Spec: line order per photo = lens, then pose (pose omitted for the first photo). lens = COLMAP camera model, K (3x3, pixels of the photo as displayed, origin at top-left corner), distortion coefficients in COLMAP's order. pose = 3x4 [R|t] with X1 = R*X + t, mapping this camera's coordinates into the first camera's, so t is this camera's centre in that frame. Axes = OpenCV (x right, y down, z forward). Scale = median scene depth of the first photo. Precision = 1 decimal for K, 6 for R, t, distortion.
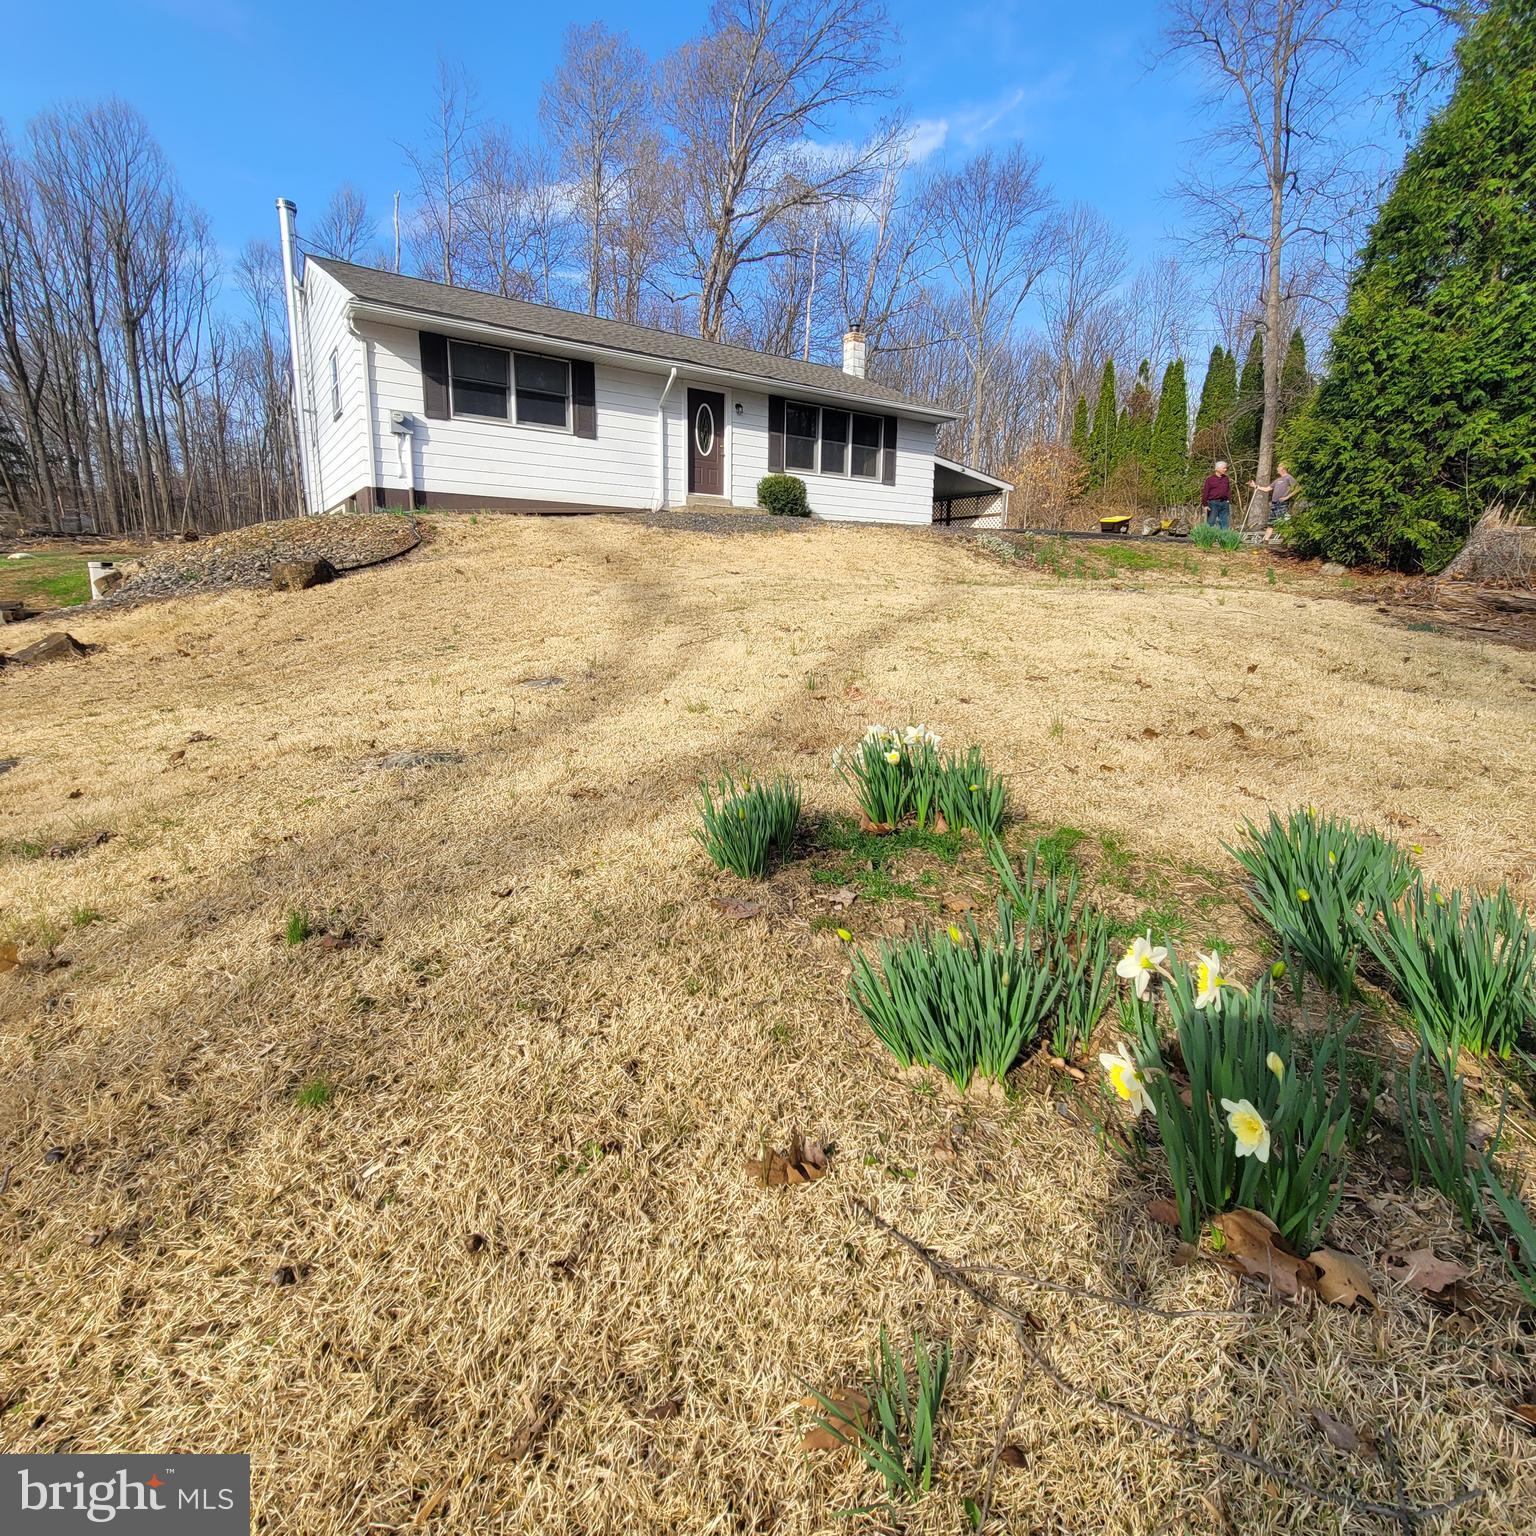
lens RADIAL K [[831.9, 0, 763.9], [0, 831.9, 762.5], [0, 0, 1]] dist [0.005177, -0.002206]
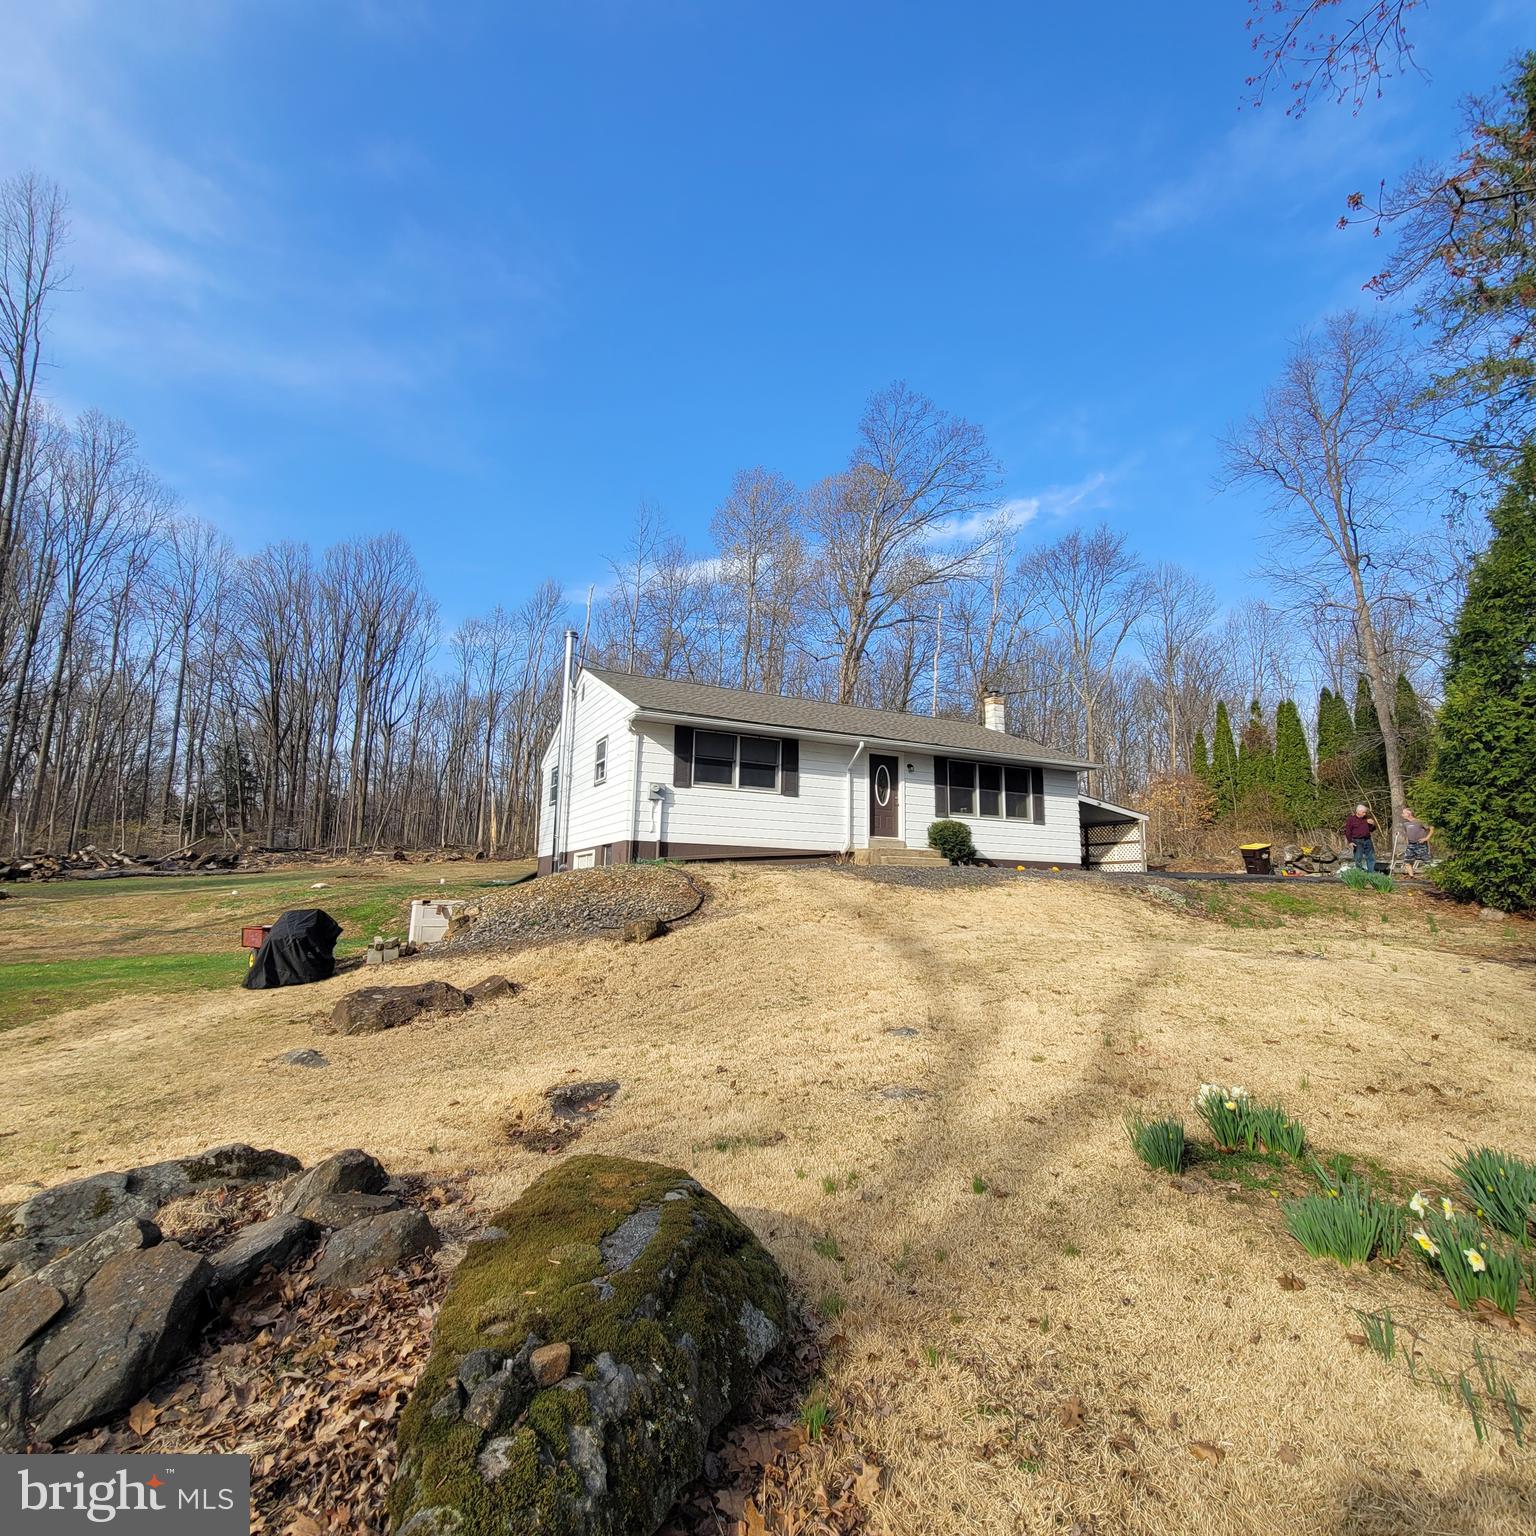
lens RADIAL K [[831.9, 0, 769.5], [0, 831.9, 763.0], [0, 0, 1]] dist [0.005177, -0.002206]
pose [[0.991669, -0.014839, -0.127951, -0.091133], [-0.031296, 0.935820, -0.351087, -0.005506], [0.124949, 0.352166, 0.927560, -0.163011]]
